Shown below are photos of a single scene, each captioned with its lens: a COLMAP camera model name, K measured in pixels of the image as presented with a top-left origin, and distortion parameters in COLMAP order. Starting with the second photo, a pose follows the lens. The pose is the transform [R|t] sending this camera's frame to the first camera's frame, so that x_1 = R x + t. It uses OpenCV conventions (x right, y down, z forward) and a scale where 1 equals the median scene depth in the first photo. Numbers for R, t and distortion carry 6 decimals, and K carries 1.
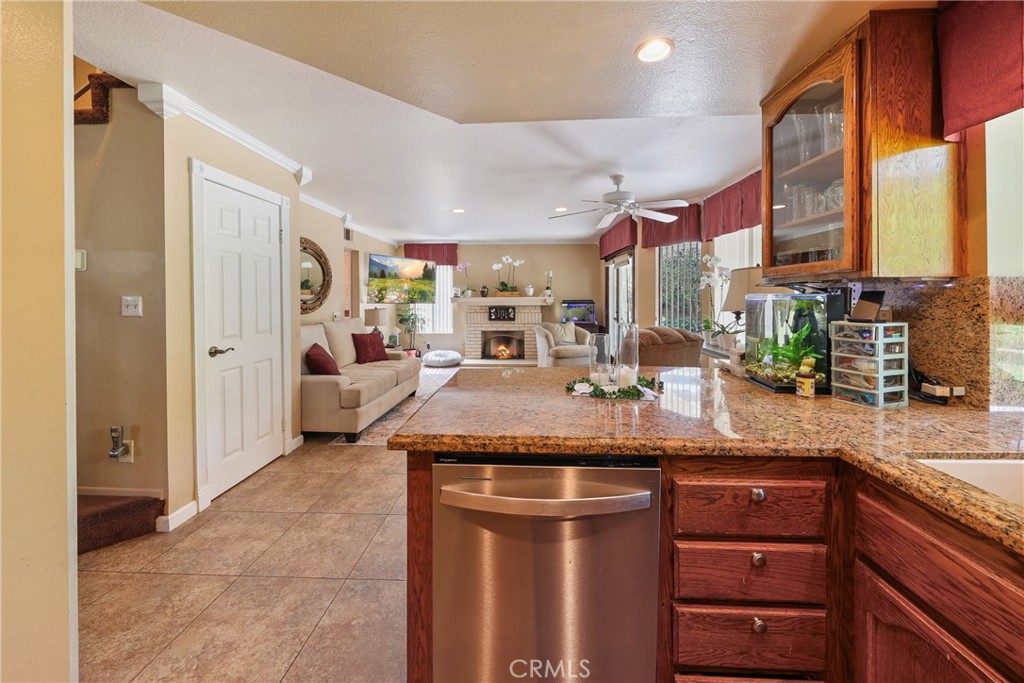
lens RADIAL K [[371.1, 0, 517.7], [0, 371.1, 299.6], [0, 0, 1]] dist [-0.000956, -0.000136]
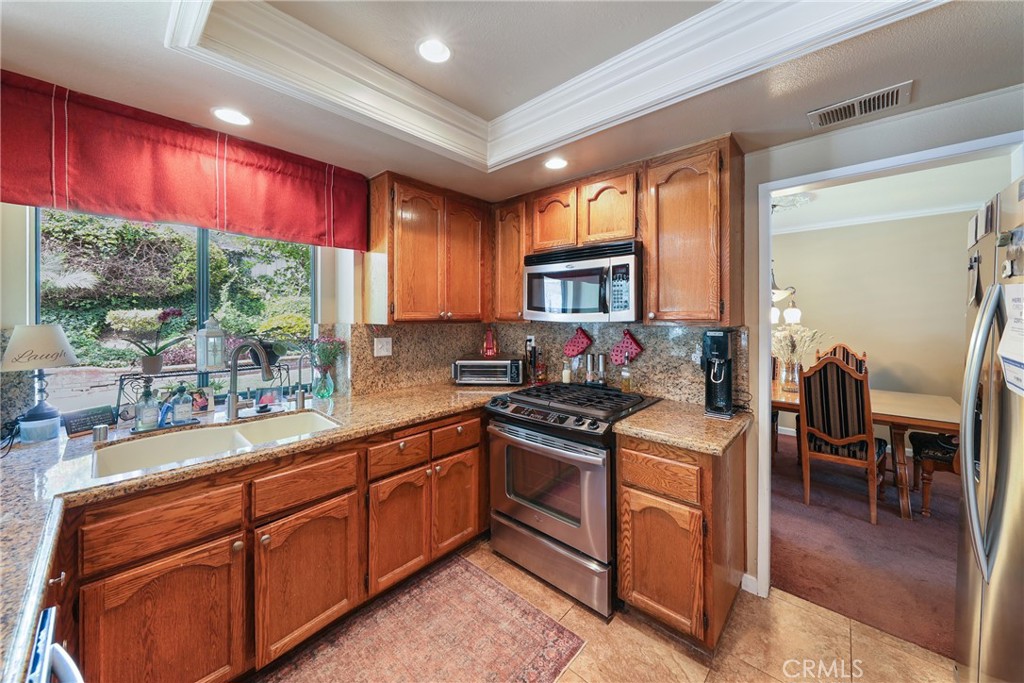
lens RADIAL K [[366.3, 0, 512.8], [0, 366.3, 313.4], [0, 0, 1]] dist [-0.001766, -0.000513]
pose [[-0.764500, 0.001341, 0.644622, -0.242436], [0.003680, 0.999991, 0.002284, -0.041602], [-0.644613, 0.004119, -0.764498, 0.291509]]
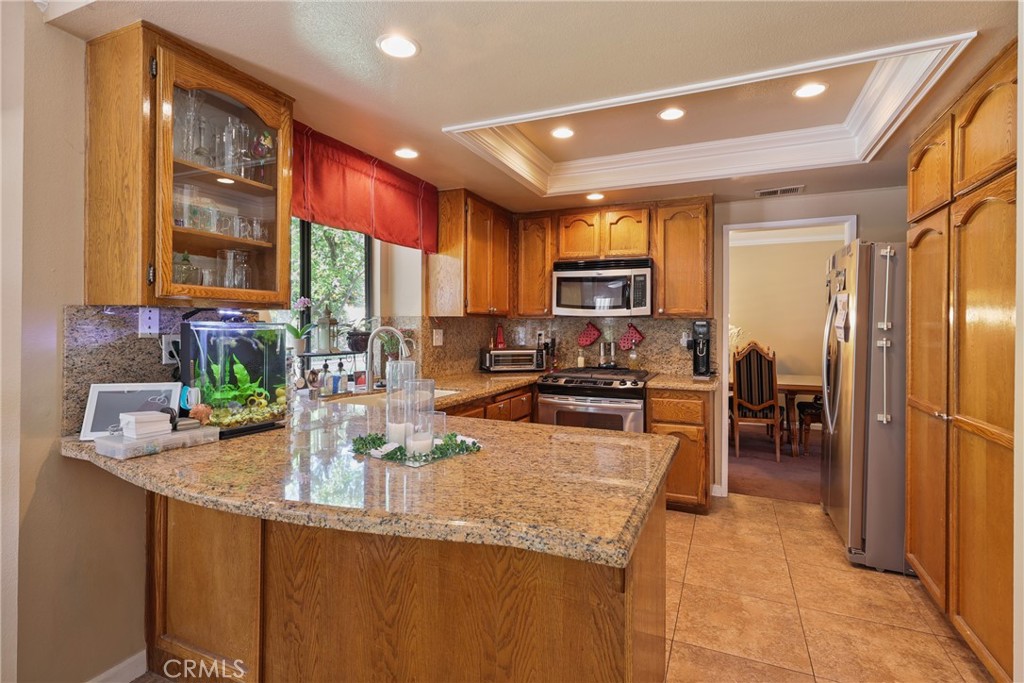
lens RADIAL K [[493.3, 0, 514.4], [0, 493.3, 322.5], [0, 0, 1]] dist [0.004780, 0.000659]
pose [[-0.927840, -0.004001, 0.372957, -0.144283], [-0.003771, 0.999992, 0.001346, -0.009468], [-0.372960, -0.000158, -0.927848, 0.882104]]
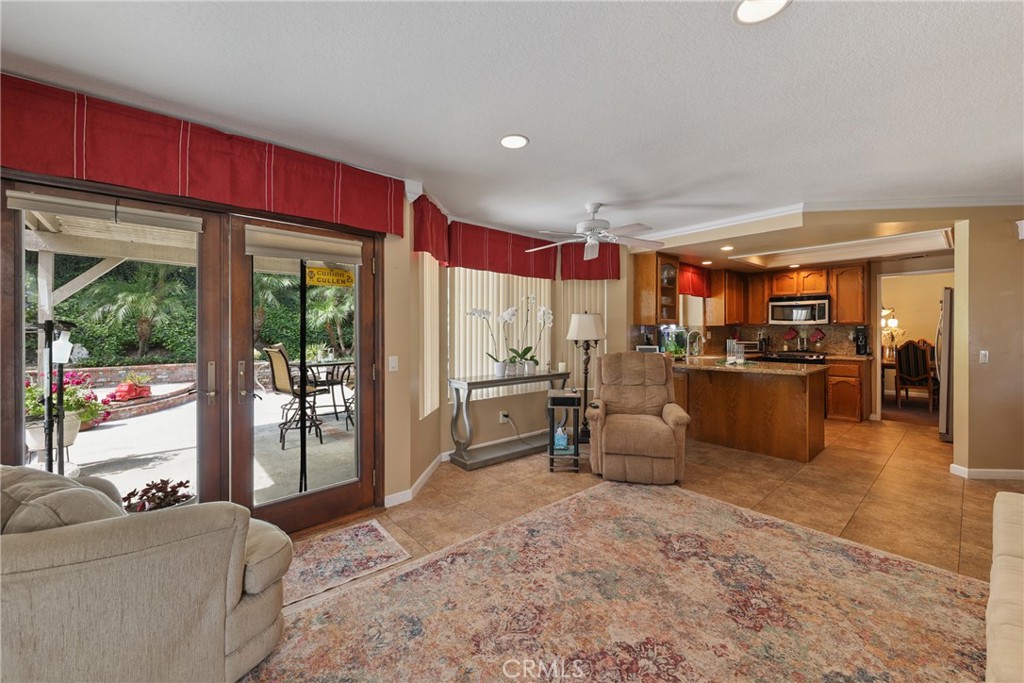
lens RADIAL K [[400.0, 0, 516.6], [0, 400.0, 332.5], [0, 0, 1]] dist [-0.000241, -0.000495]
pose [[-0.683069, -0.001583, 0.730352, -0.371750], [0.007872, 0.999924, 0.009529, -0.014074], [-0.730312, 0.012258, -0.683004, 1.991054]]
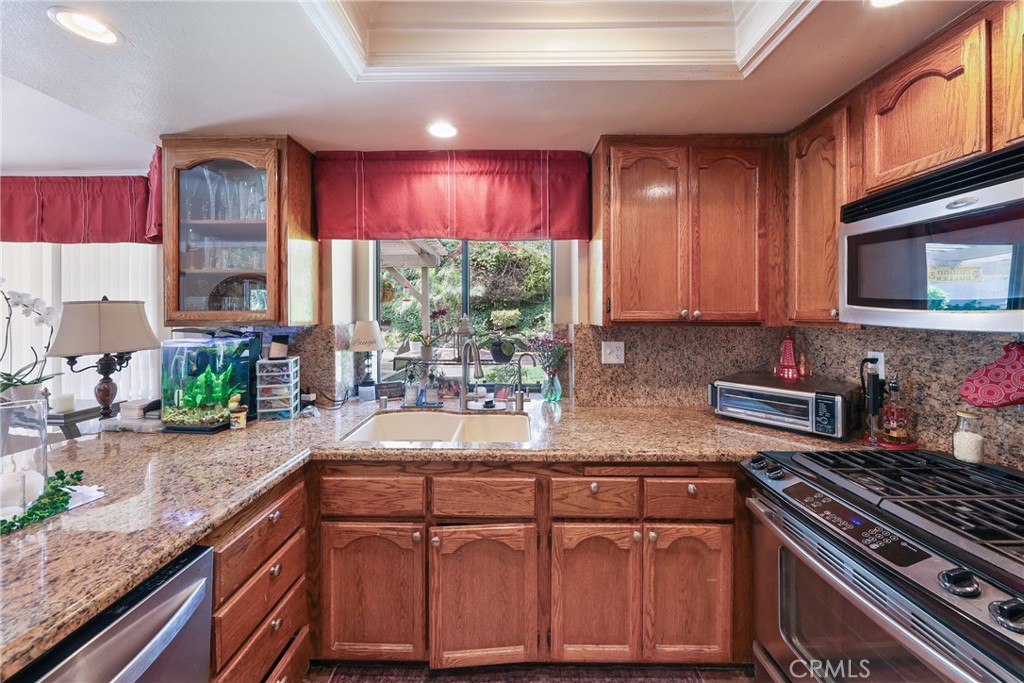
lens RADIAL K [[366.3, 0, 512.8], [0, 366.3, 313.4], [0, 0, 1]] dist [-0.001766, -0.000513]
pose [[-0.030799, 0.001273, 0.999525, -0.171926], [0.007303, 0.999973, -0.001049, -0.039696], [-0.999499, 0.007267, -0.030808, 0.078520]]
